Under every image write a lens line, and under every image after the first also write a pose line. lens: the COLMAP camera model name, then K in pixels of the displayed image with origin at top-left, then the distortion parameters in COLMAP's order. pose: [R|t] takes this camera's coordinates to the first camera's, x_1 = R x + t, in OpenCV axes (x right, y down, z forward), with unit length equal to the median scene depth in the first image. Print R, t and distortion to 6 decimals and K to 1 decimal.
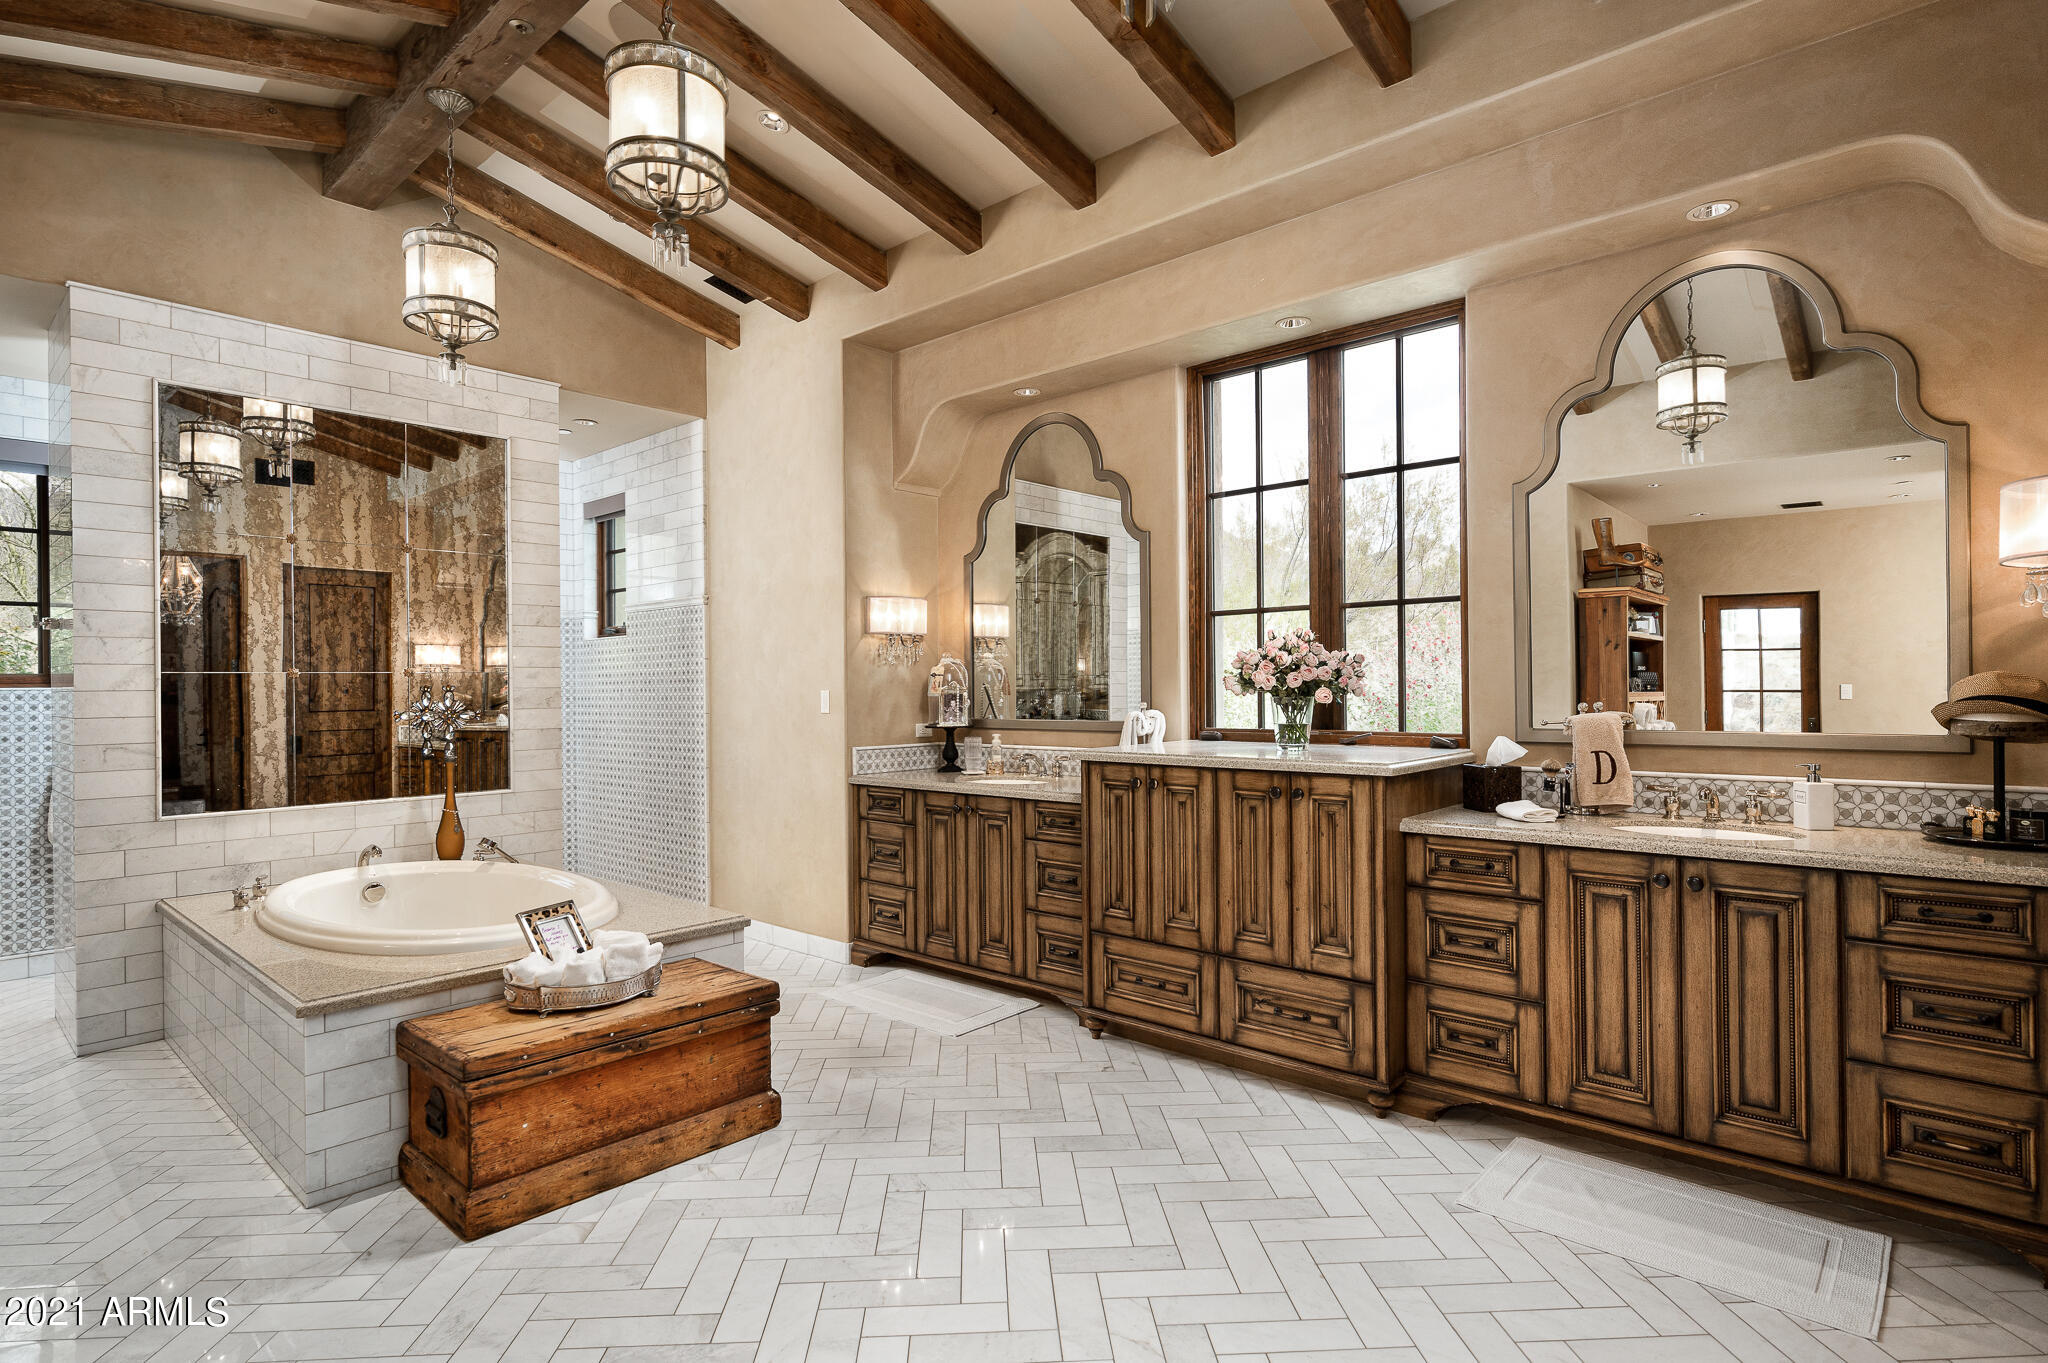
lens RADIAL K [[1017.6, 0, 1023.3], [0, 1017.6, 684.1], [0, 0, 1]] dist [-0.000919, -0.000078]
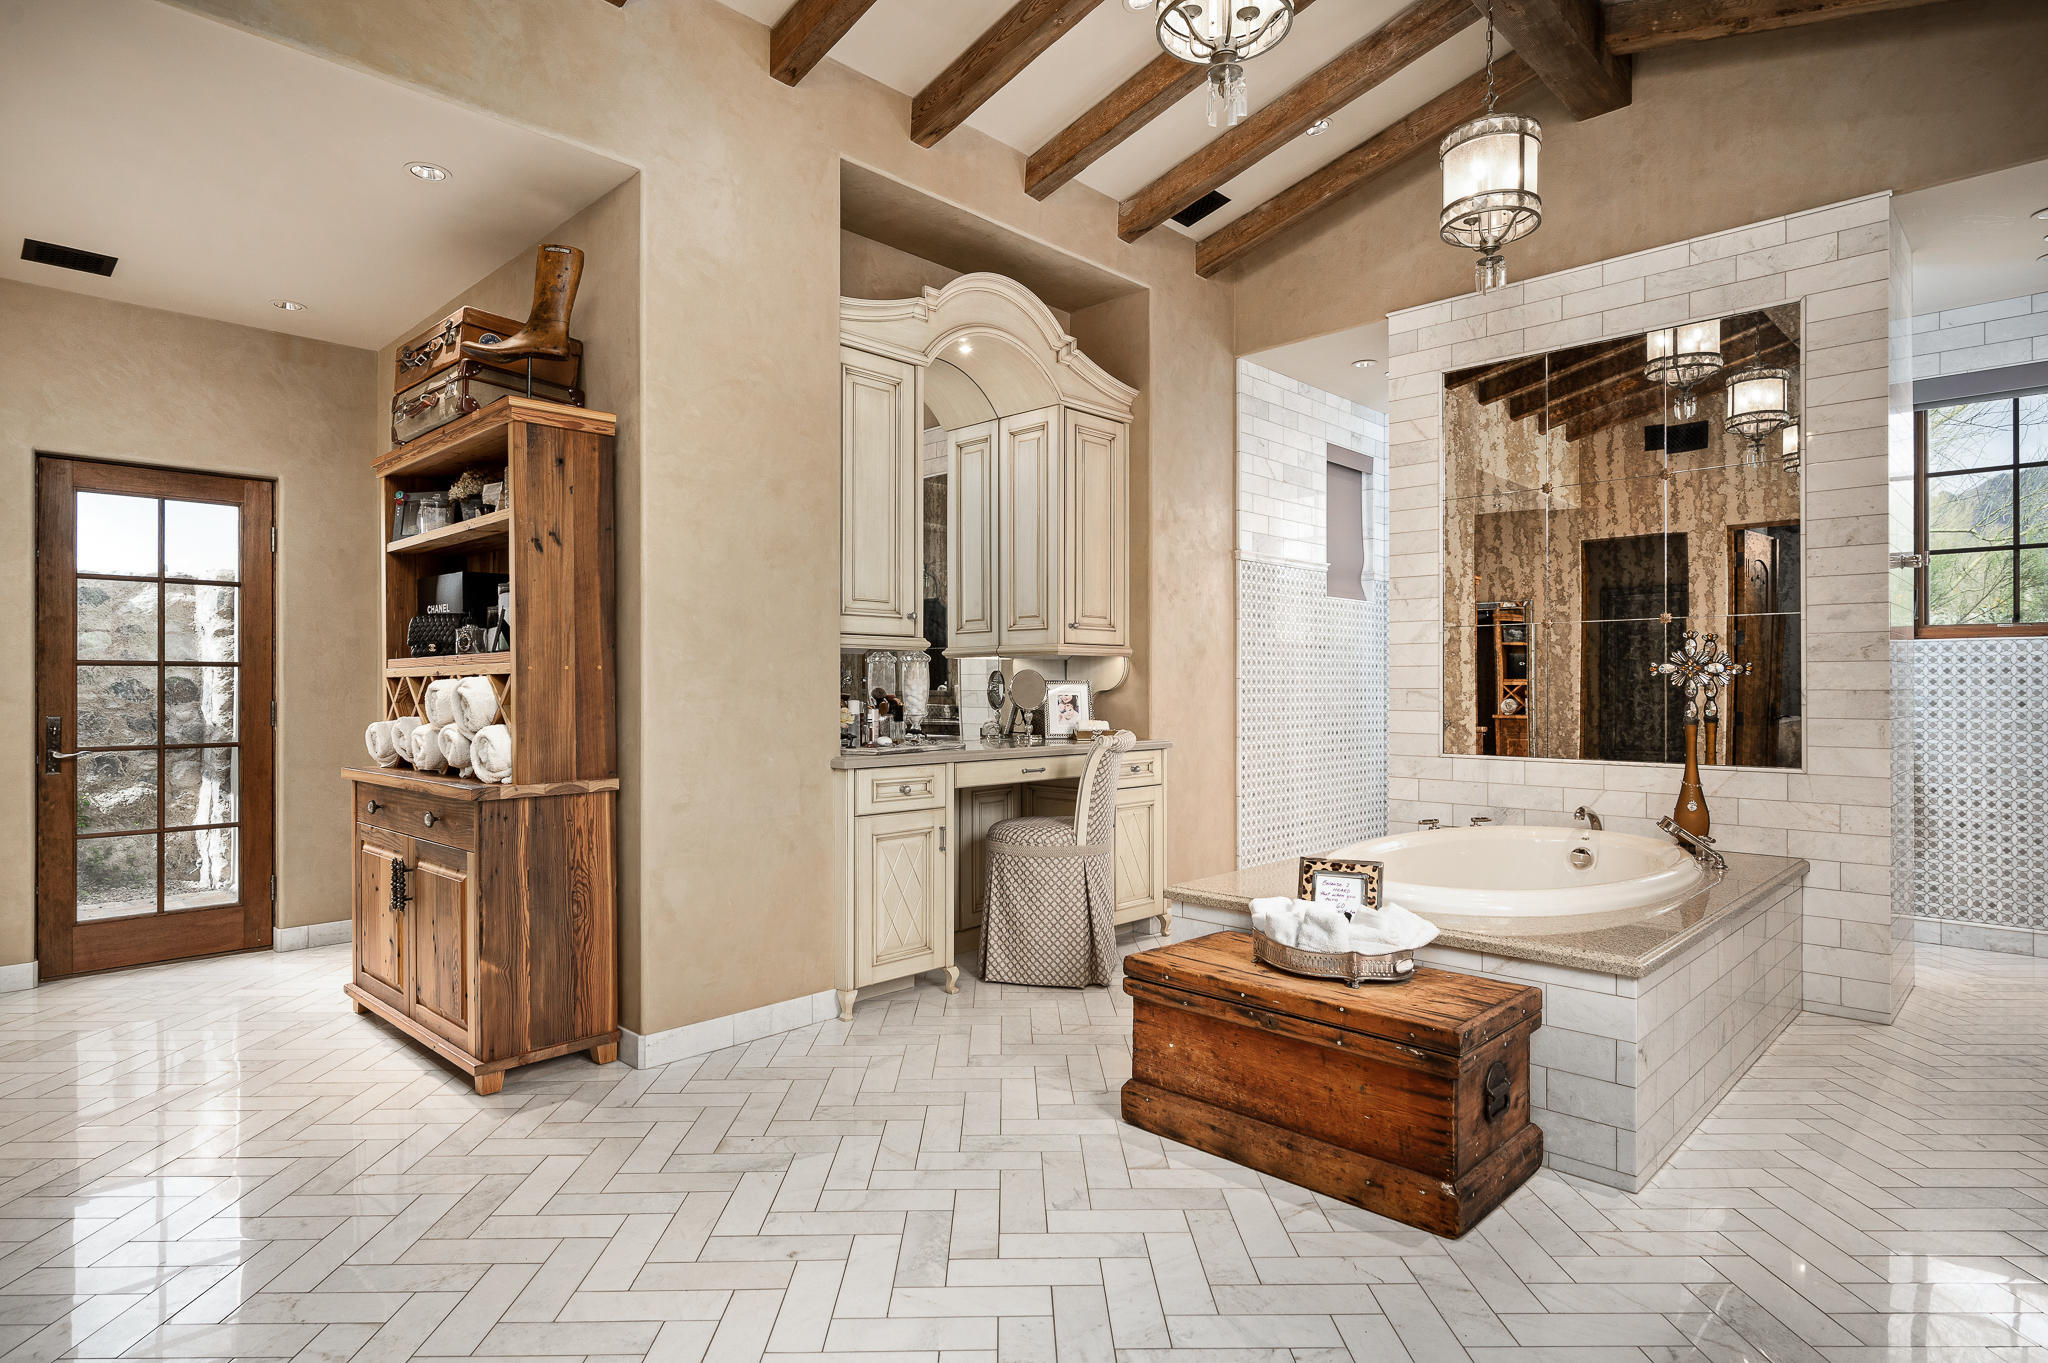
lens RADIAL K [[1088.0, 0, 1022.6], [0, 1088.0, 679.9], [0, 0, 1]] dist [-0.002881, -0.000262]
pose [[-0.028379, 0.006268, -0.999578, 0.349370], [0.004181, 0.999972, 0.006151, 0.034809], [0.999588, -0.004005, -0.028404, 0.512375]]
